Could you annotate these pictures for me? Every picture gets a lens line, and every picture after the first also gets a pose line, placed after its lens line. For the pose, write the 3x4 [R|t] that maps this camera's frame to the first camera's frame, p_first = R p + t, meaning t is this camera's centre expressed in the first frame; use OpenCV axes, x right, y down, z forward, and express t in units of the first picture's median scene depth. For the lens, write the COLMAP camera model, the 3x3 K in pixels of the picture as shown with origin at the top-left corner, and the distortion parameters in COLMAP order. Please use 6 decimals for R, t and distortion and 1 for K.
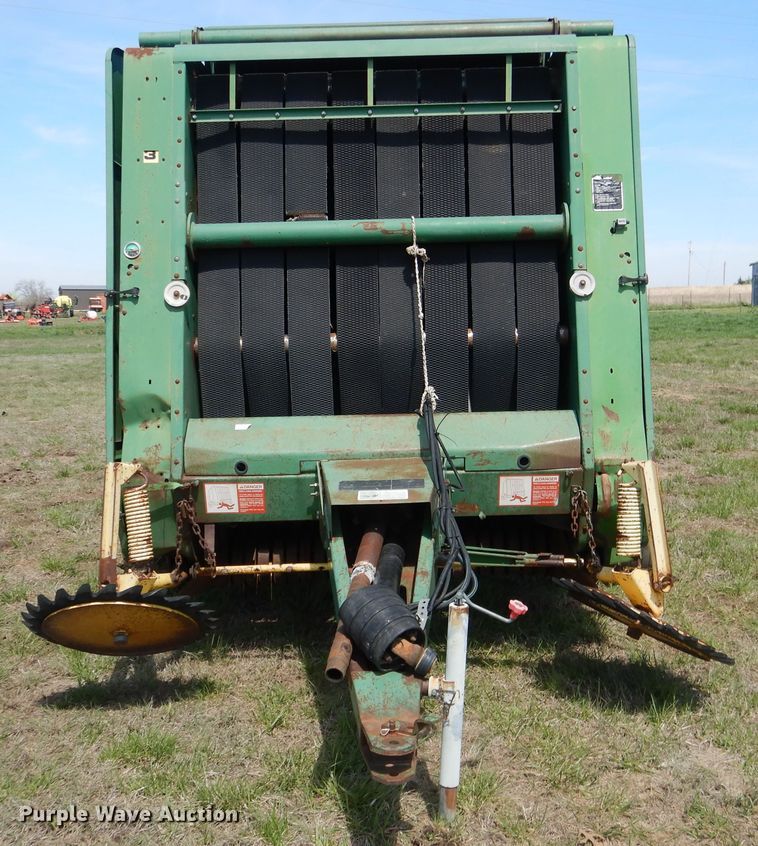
lens RADIAL K [[959.8, 0, 403.0], [0, 959.8, 424.1], [0, 0, 1]] dist [0.016322, 0.018242]
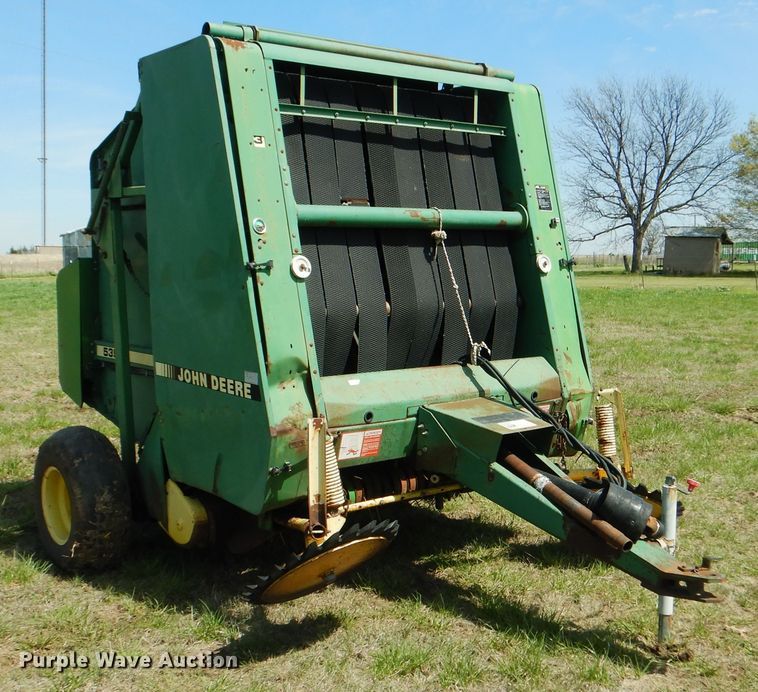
lens RADIAL K [[977.8, 0, 332.2], [0, 977.8, 345.7], [0, 0, 1]] dist [0.018101, 0.017311]
pose [[0.796368, -0.033341, 0.603892, -0.881724], [0.063779, 0.997542, -0.029033, -0.008486], [-0.601440, 0.061636, 0.796537, 0.077881]]
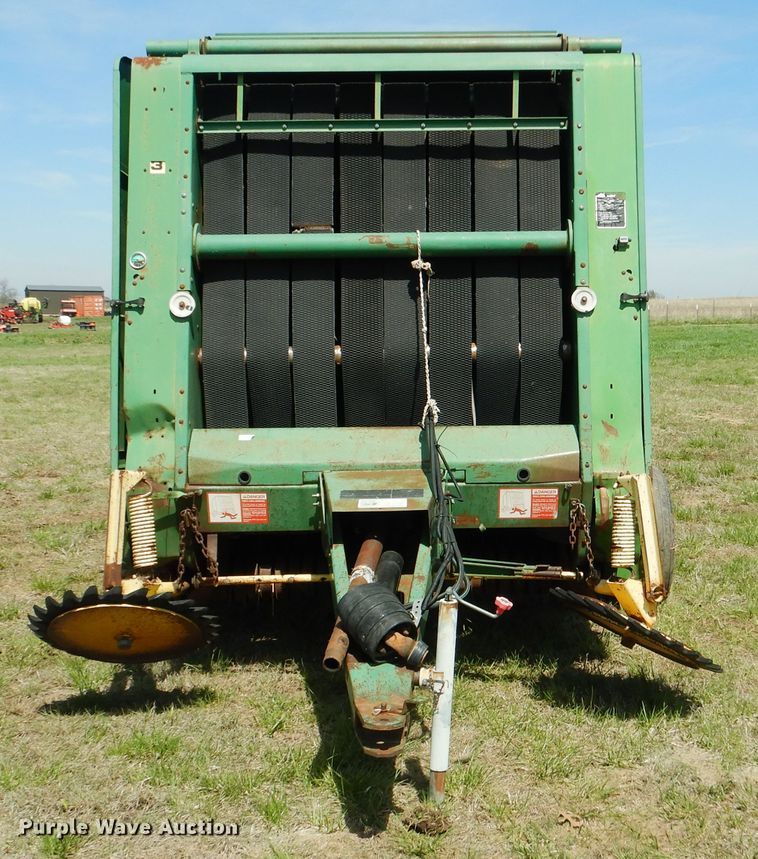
lens RADIAL K [[1138.3, 0, 450.6], [0, 1138.3, 460.9], [0, 0, 1]] dist [-0.003901, 0.017022]
pose [[0.999776, 0.011525, 0.017770, 0.026035], [-0.011624, 0.999917, 0.005489, 0.018205], [-0.017705, -0.005694, 0.999827, -0.195113]]
